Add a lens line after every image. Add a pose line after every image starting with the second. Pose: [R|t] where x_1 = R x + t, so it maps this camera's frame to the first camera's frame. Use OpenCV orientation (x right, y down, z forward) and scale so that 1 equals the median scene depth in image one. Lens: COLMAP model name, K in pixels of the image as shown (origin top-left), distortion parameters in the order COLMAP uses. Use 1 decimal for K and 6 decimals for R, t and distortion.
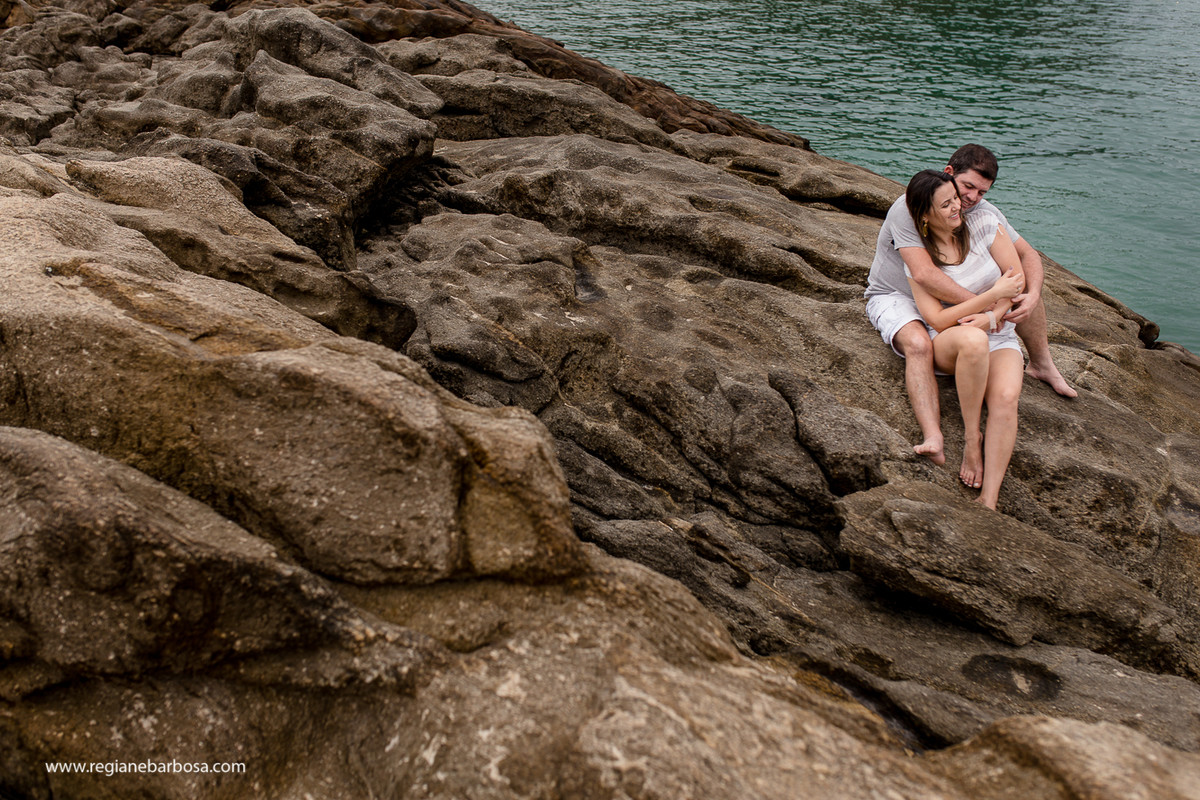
lens RADIAL K [[1212.5, 0, 621.8], [0, 1212.5, 399.2], [0, 0, 1]] dist [-0.000595, -0.002381]
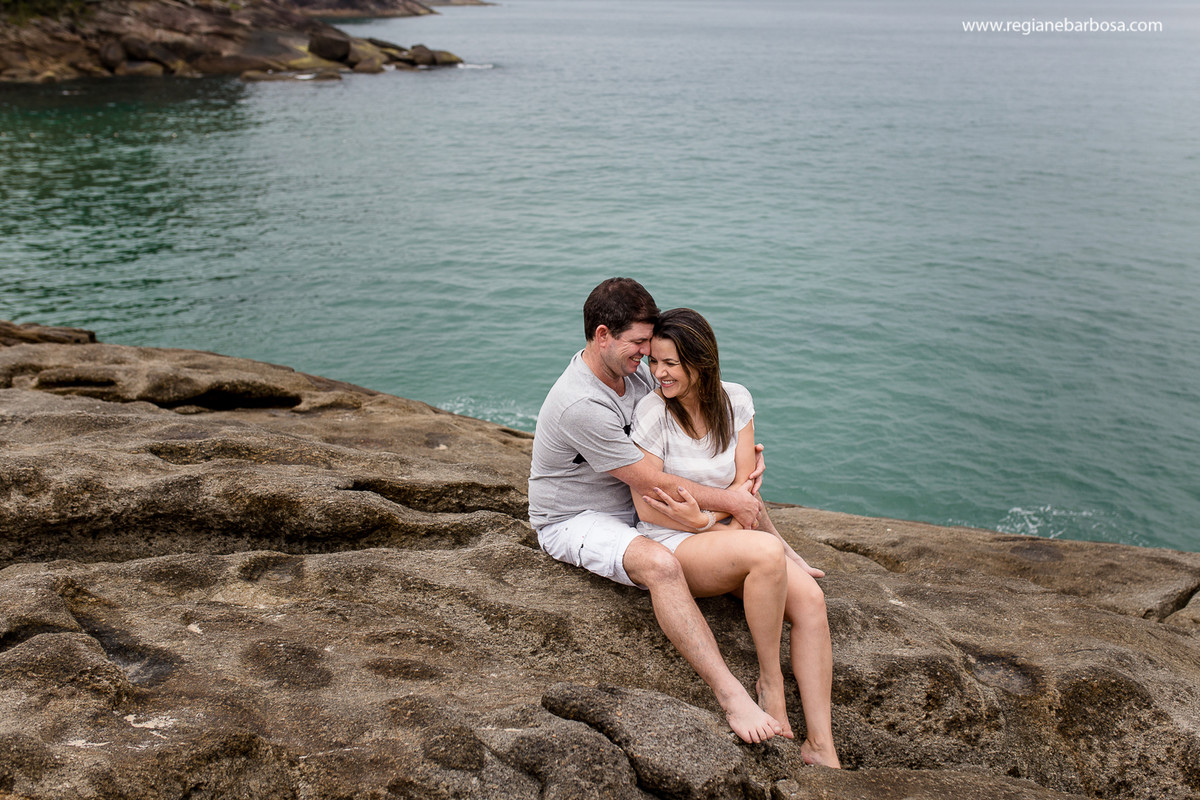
lens RADIAL K [[1212.5, 0, 621.8], [0, 1212.5, 399.2], [0, 0, 1]] dist [-0.000595, -0.002381]
pose [[0.751256, -0.223641, 0.620967, -0.177688], [0.294351, 0.955623, -0.011943, -0.131255], [-0.590739, 0.191754, 0.783746, 0.409519]]
